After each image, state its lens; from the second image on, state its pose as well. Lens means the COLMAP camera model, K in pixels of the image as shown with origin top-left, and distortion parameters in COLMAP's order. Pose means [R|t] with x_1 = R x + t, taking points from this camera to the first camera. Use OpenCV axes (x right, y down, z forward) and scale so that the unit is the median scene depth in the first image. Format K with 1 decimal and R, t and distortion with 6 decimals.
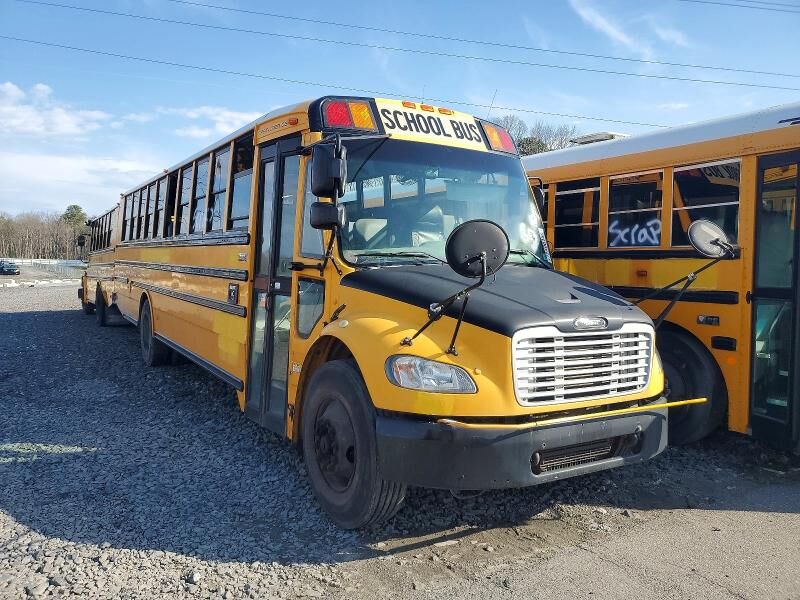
lens RADIAL K [[638.0, 0, 399.3], [0, 638.0, 295.3], [0, 0, 1]] dist [-0.012960, -0.020551]
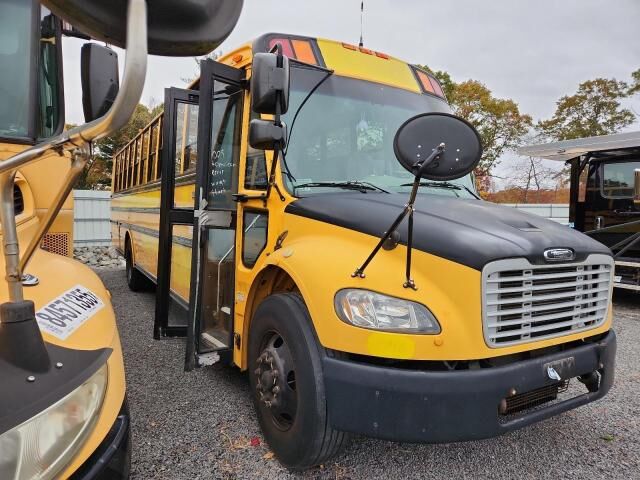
lens RADIAL K [[429.7, 0, 320.2], [0, 429.7, 247.5], [0, 0, 1]] dist [0.018201, -0.013294]
pose [[0.999969, 0.002527, -0.007448, -0.028320], [-0.002351, 0.999718, 0.023644, 0.016312], [0.007506, -0.023626, 0.999693, 0.304428]]
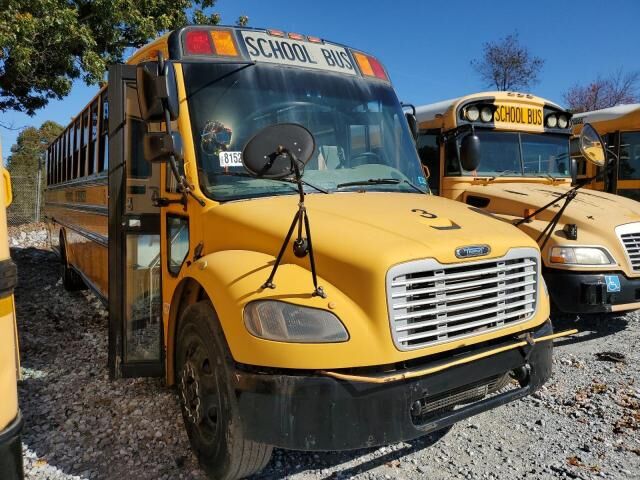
lens RADIAL K [[510.4, 0, 324.2], [0, 510.4, 223.5], [0, 0, 1]] dist [-0.012960, -0.020551]
pose [[0.998411, -0.048450, 0.028781, 0.056203], [0.048161, 0.998783, 0.010668, -0.010899], [-0.029263, -0.009265, 0.999529, 0.227005]]
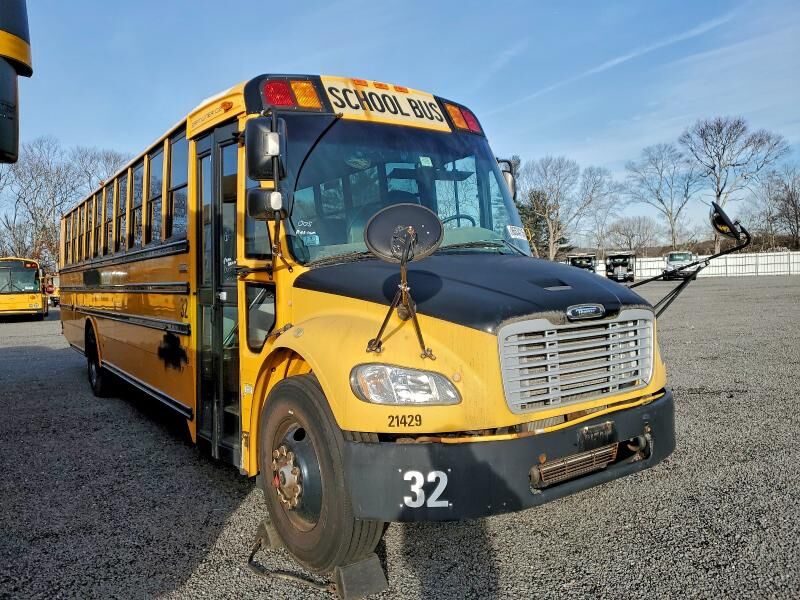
lens RADIAL K [[638.0, 0, 401.2], [0, 638.0, 311.4], [0, 0, 1]] dist [-0.012960, -0.020551]
pose [[0.996521, -0.065548, 0.051478, 0.006706], [0.065287, 0.997844, 0.006738, 0.017404], [-0.051809, -0.003354, 0.998651, 0.124169]]
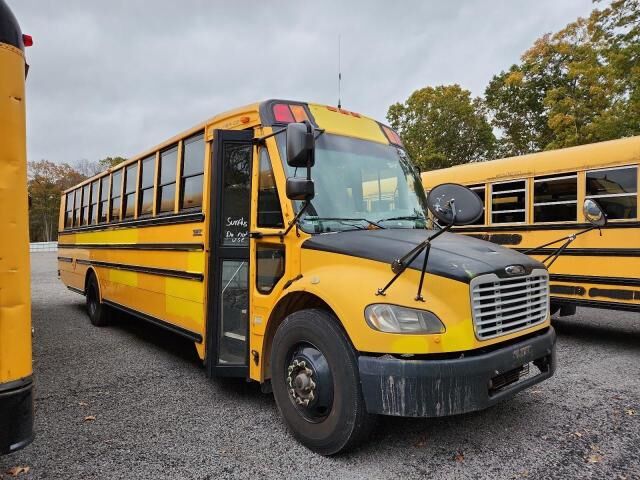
lens RADIAL K [[429.7, 0, 315.7], [0, 429.7, 238.9], [0, 0, 1]] dist [0.018201, -0.013294]
pose [[0.988080, -0.036820, 0.149474, -0.168380], [0.044923, 0.997678, -0.051198, 0.007259], [-0.147242, 0.057303, 0.987439, 0.173324]]
